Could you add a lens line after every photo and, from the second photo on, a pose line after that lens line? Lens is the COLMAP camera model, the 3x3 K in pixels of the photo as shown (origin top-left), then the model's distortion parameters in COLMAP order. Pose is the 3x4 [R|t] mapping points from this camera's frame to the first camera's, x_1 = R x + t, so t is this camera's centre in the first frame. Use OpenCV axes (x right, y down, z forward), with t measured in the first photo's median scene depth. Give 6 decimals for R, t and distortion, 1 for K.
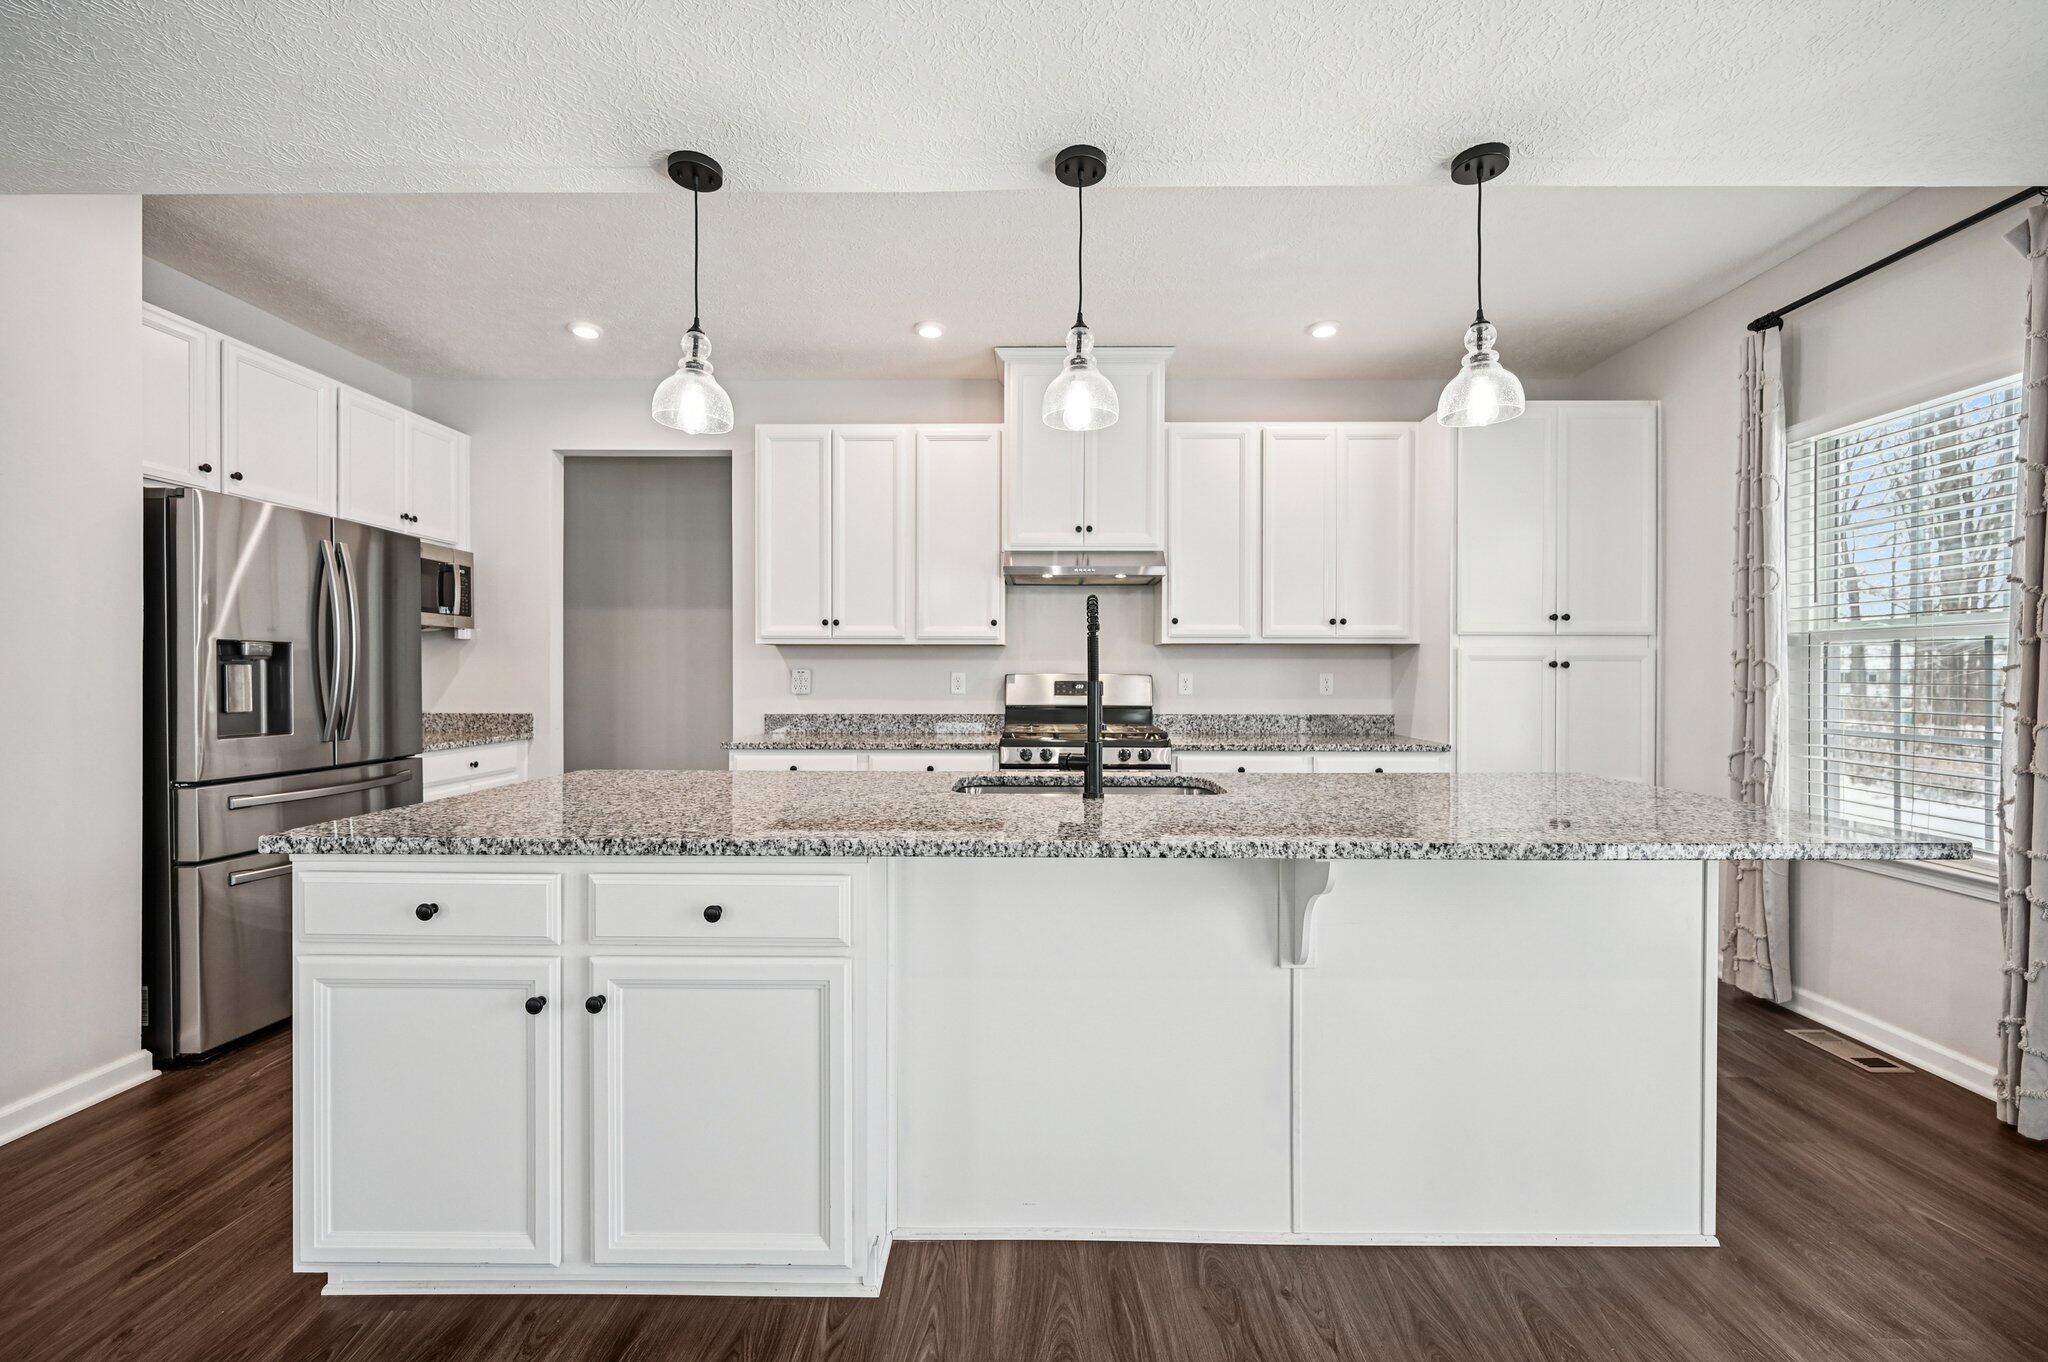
lens RADIAL K [[812.6, 0, 1030.1], [0, 812.6, 672.5], [0, 0, 1]] dist [-0.001444, -0.000182]
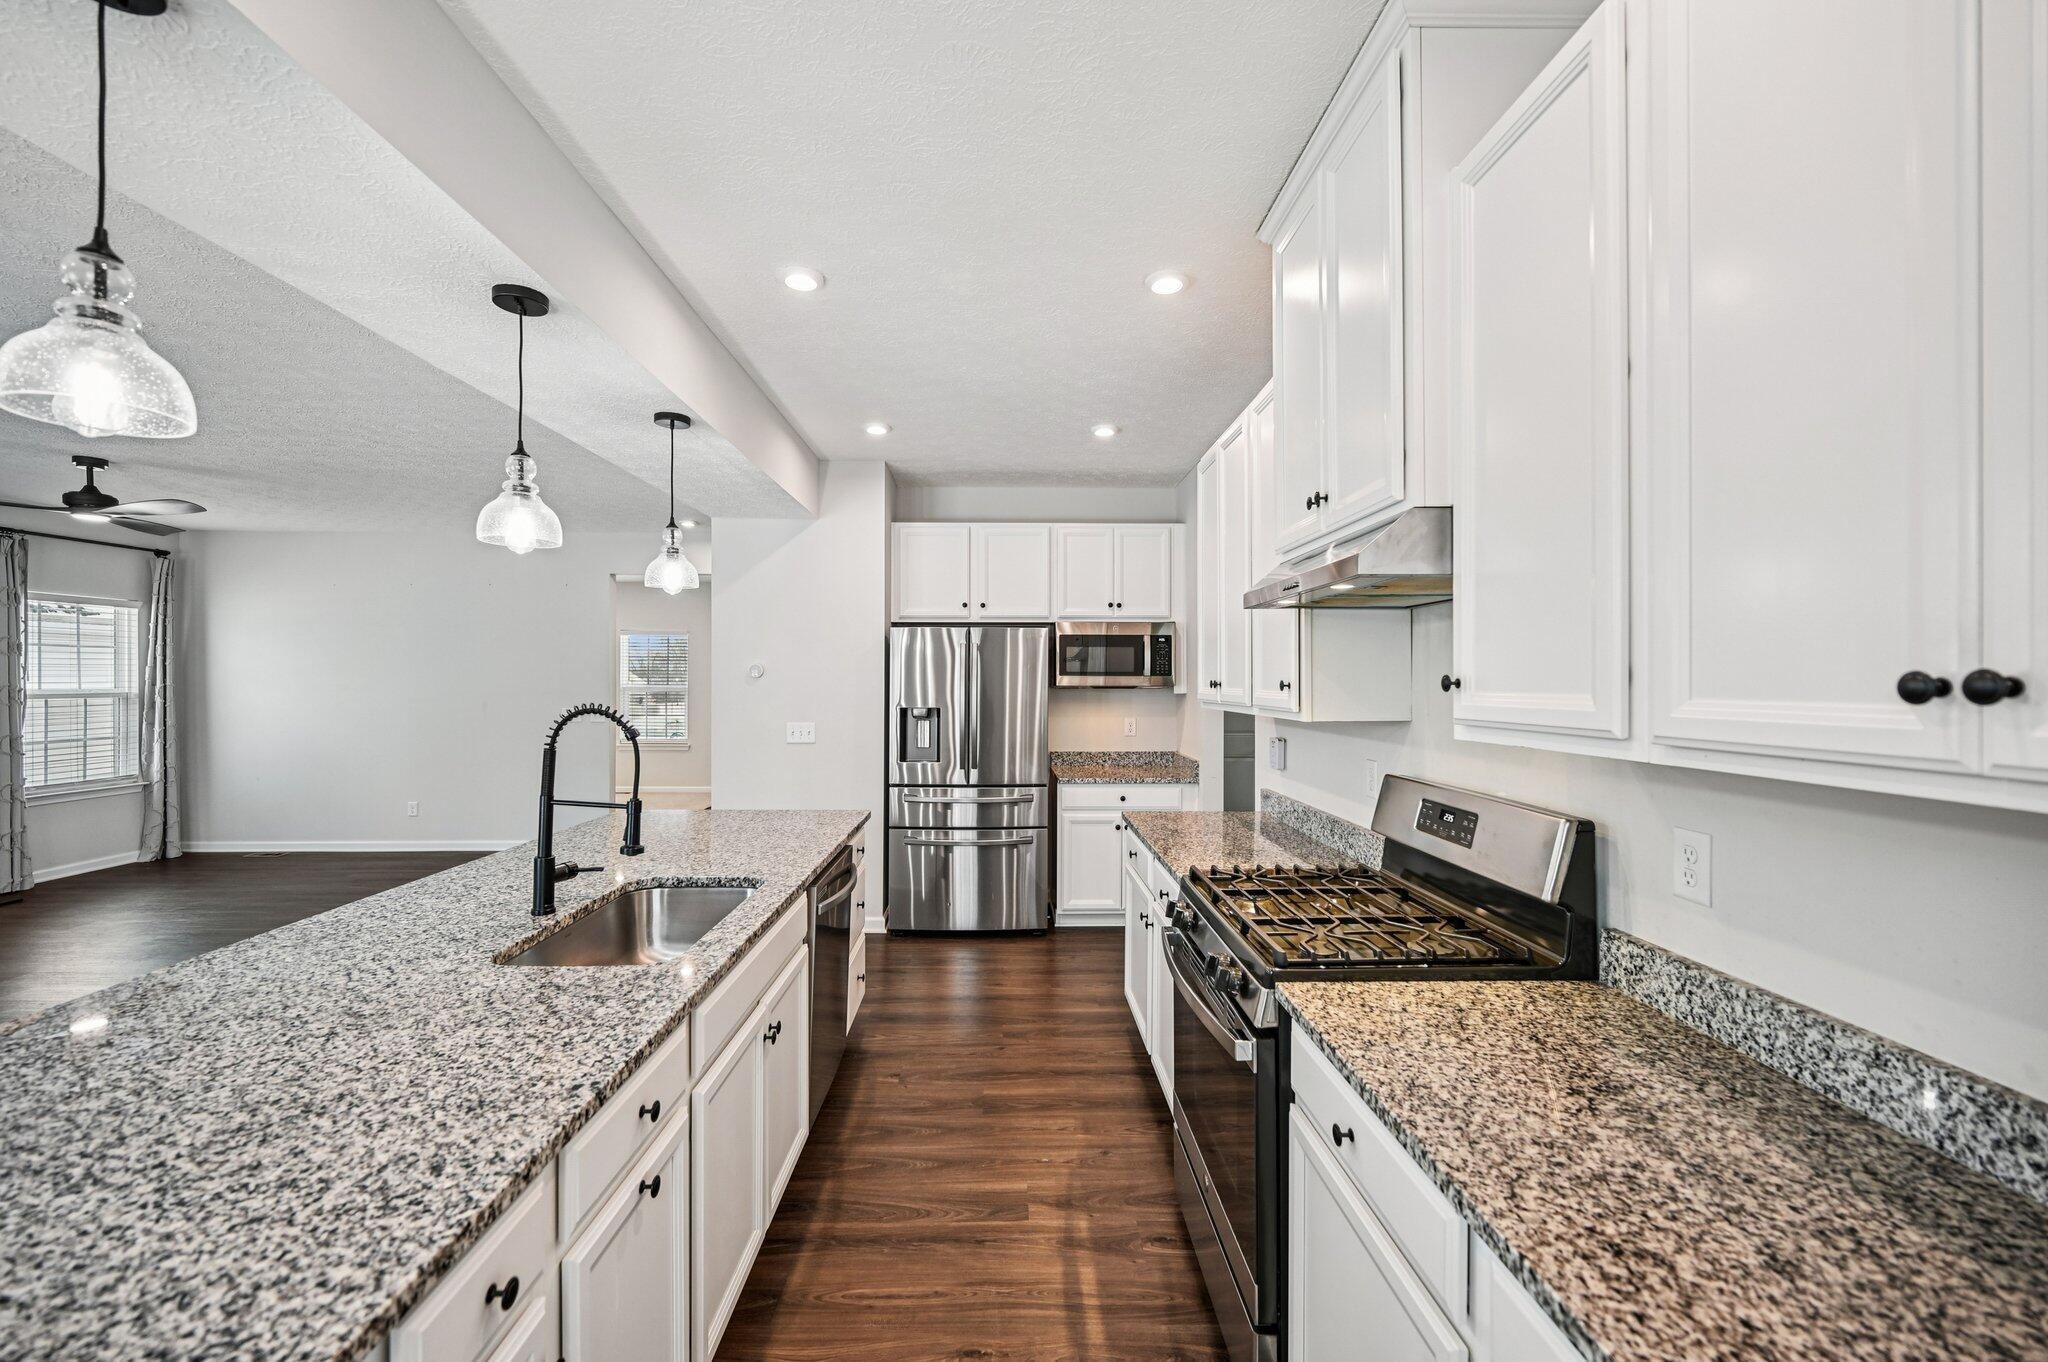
lens RADIAL K [[812.6, 0, 1022.5], [0, 812.6, 688.6], [0, 0, 1]] dist [-0.001444, -0.000182]
pose [[0.030073, 0.007544, -0.999519, 0.552039], [0.000132, 0.999971, 0.007552, -0.064000], [0.999548, -0.000359, 0.030071, 0.796270]]
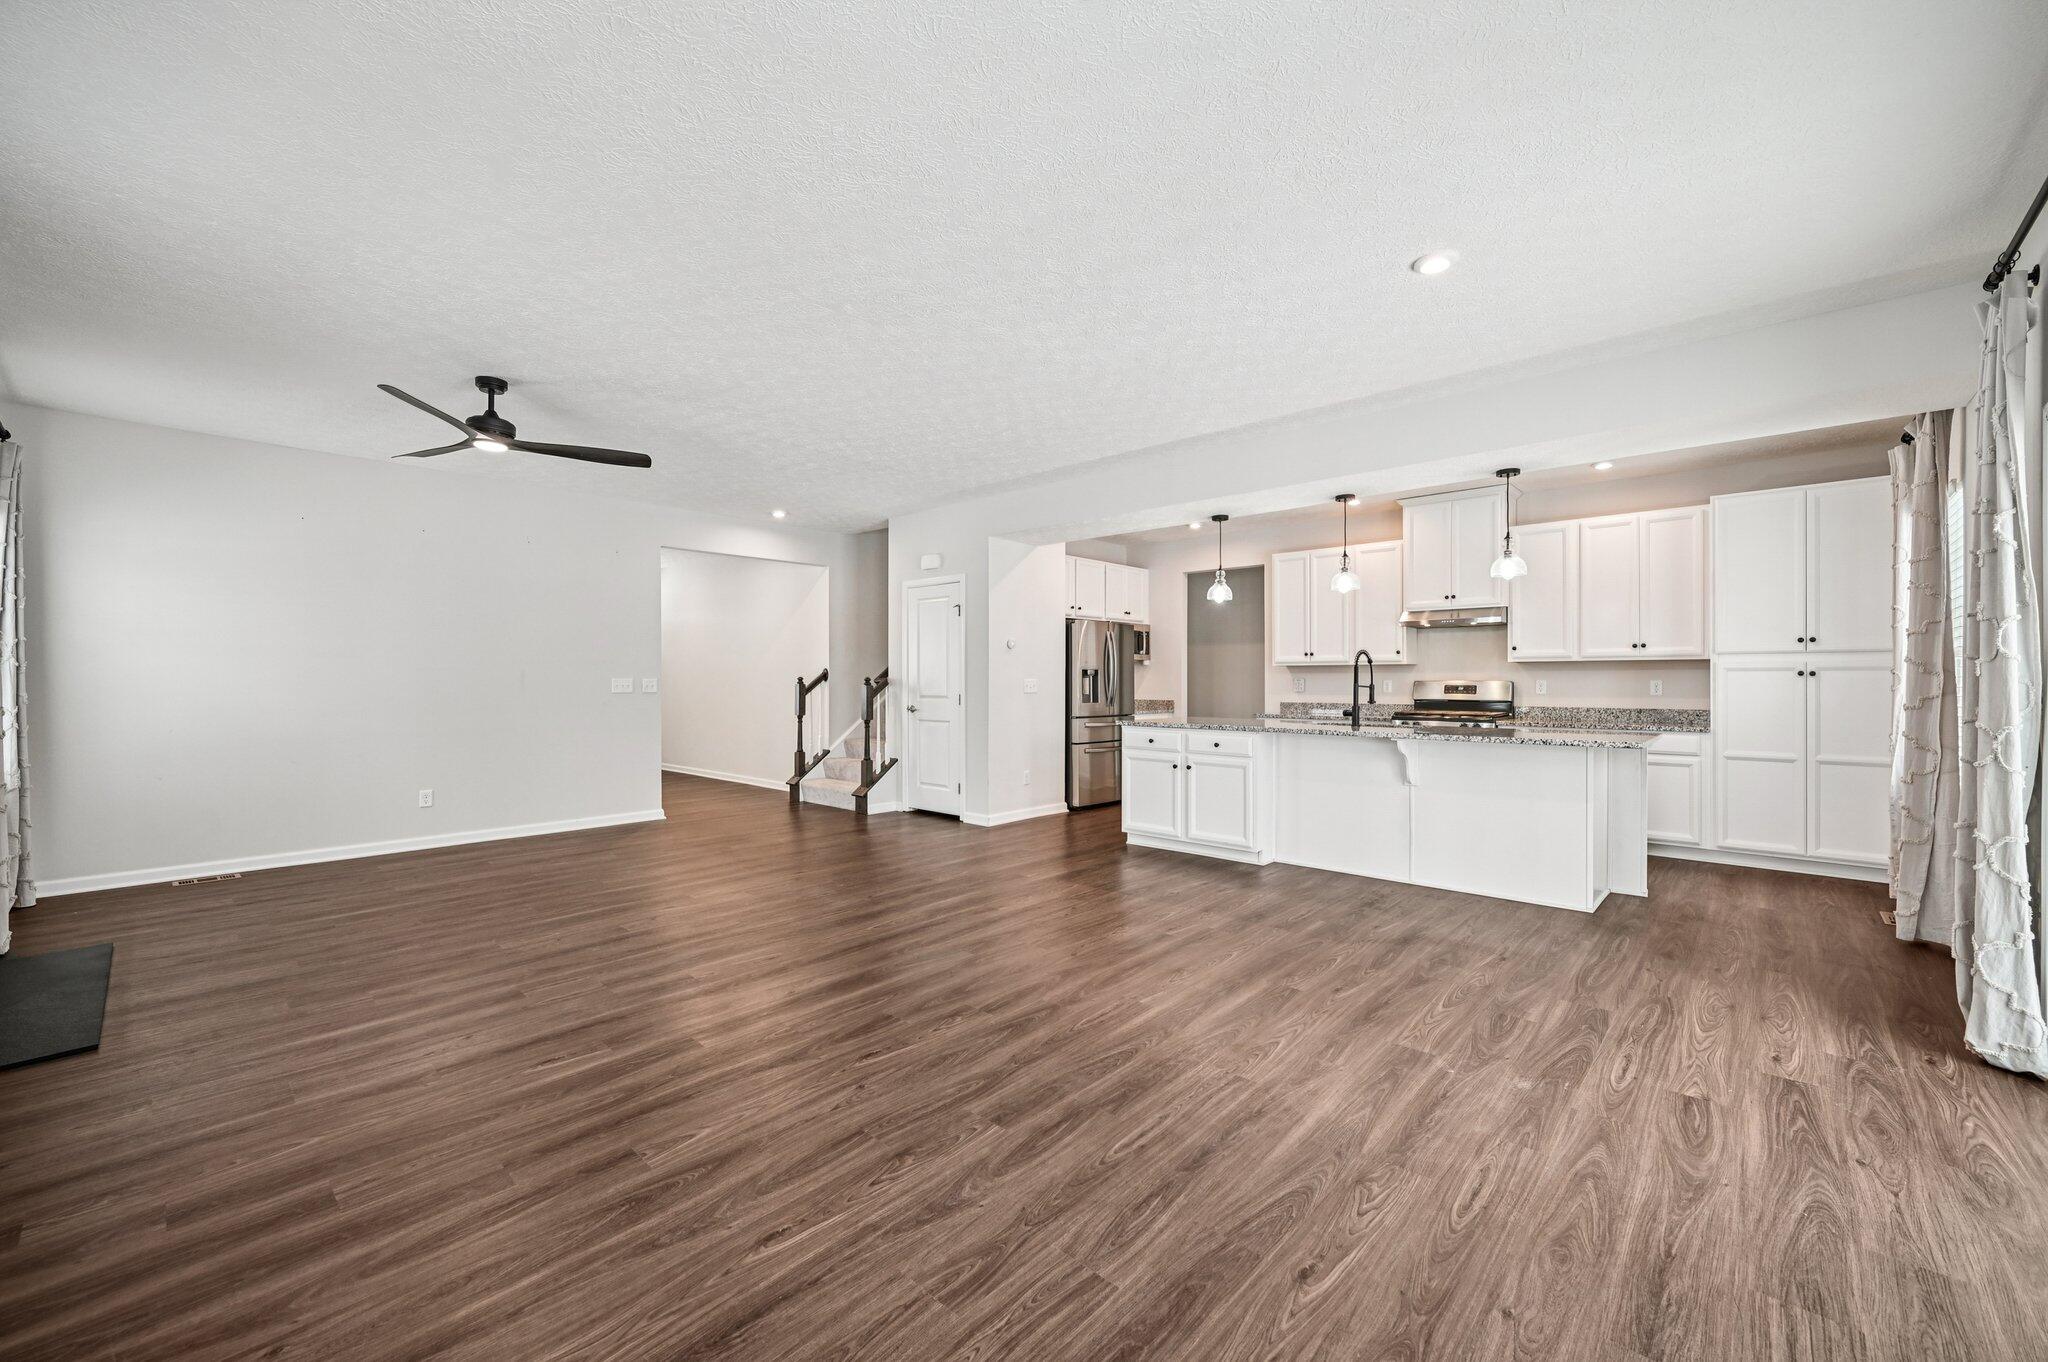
lens RADIAL K [[812.6, 0, 1021.4], [0, 812.6, 679.9], [0, 0, 1]] dist [-0.001444, -0.000182]
pose [[0.741722, -0.001928, -0.670705, 0.541520], [0.001586, 0.999998, -0.001120, 0.000638], [0.670706, -0.000233, 0.741724, -0.885245]]
